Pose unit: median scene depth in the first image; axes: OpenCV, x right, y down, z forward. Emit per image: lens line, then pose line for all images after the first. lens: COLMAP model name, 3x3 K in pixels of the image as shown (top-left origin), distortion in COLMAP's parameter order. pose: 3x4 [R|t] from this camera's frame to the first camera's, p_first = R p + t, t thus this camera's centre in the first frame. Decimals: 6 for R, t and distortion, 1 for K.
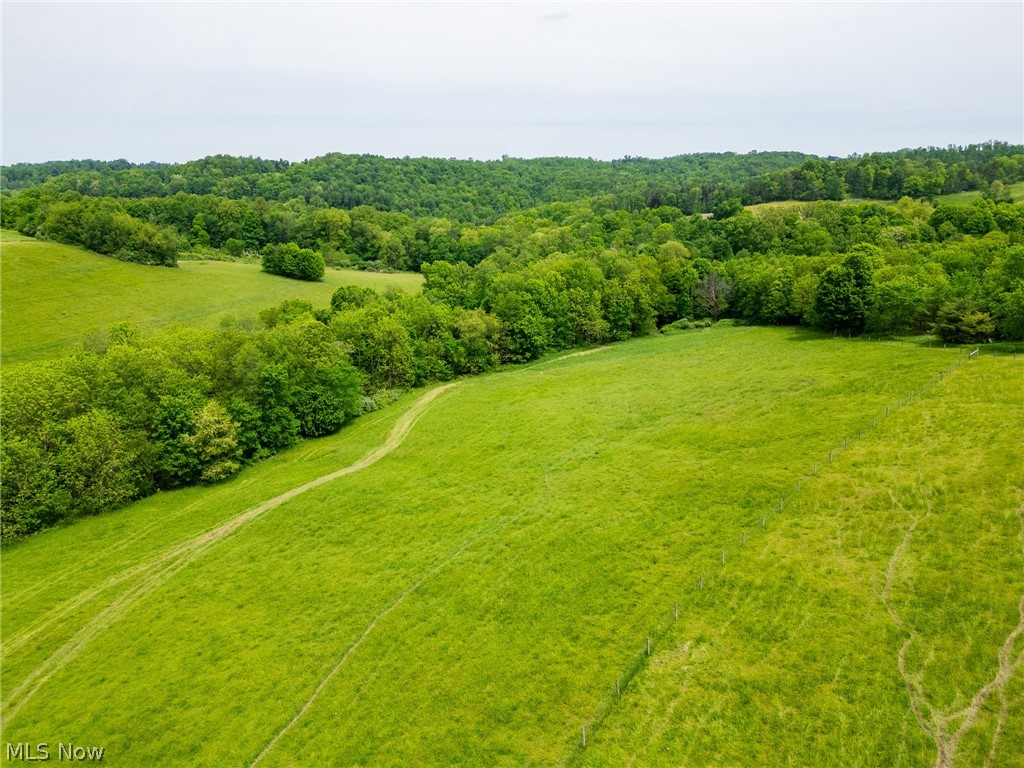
lens RADIAL K [[713.3, 0, 510.7], [0, 713.3, 380.9], [0, 0, 1]] dist [0.080102, -0.074933]
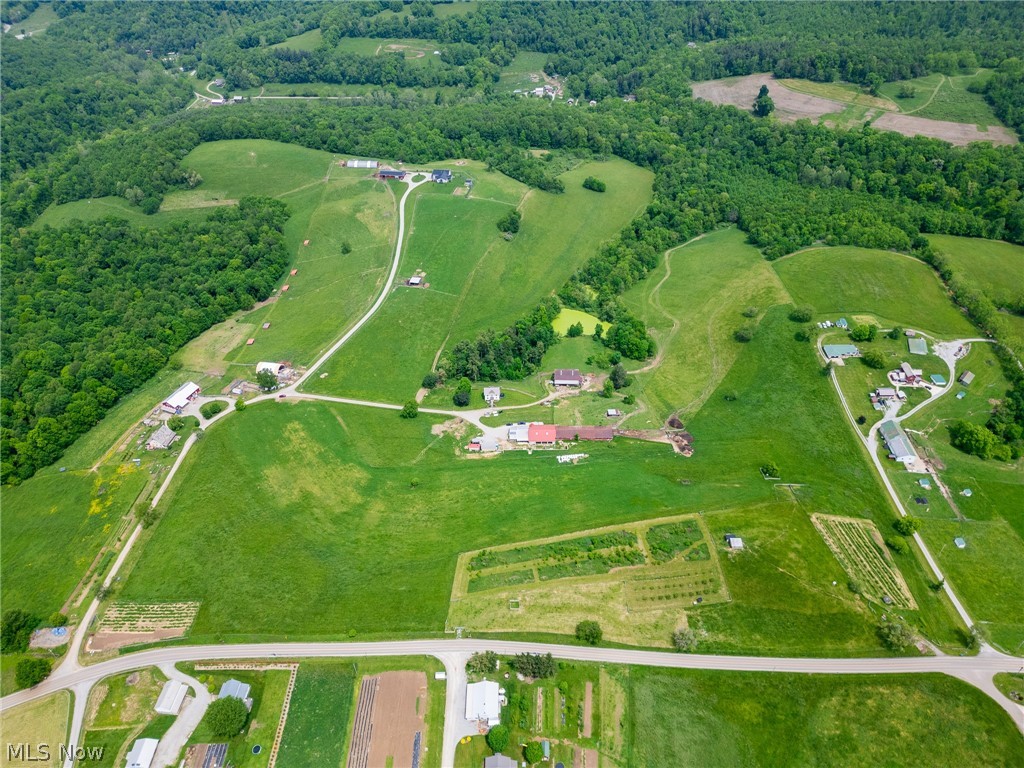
lens RADIAL K [[713.3, 0, 510.7], [0, 713.3, 380.9], [0, 0, 1]] dist [0.080102, -0.074933]
pose [[0.998138, 0.021664, -0.057020, -0.354084], [0.003636, 0.912010, 0.410151, -0.491506], [0.060888, -0.409595, 0.910233, -1.575330]]
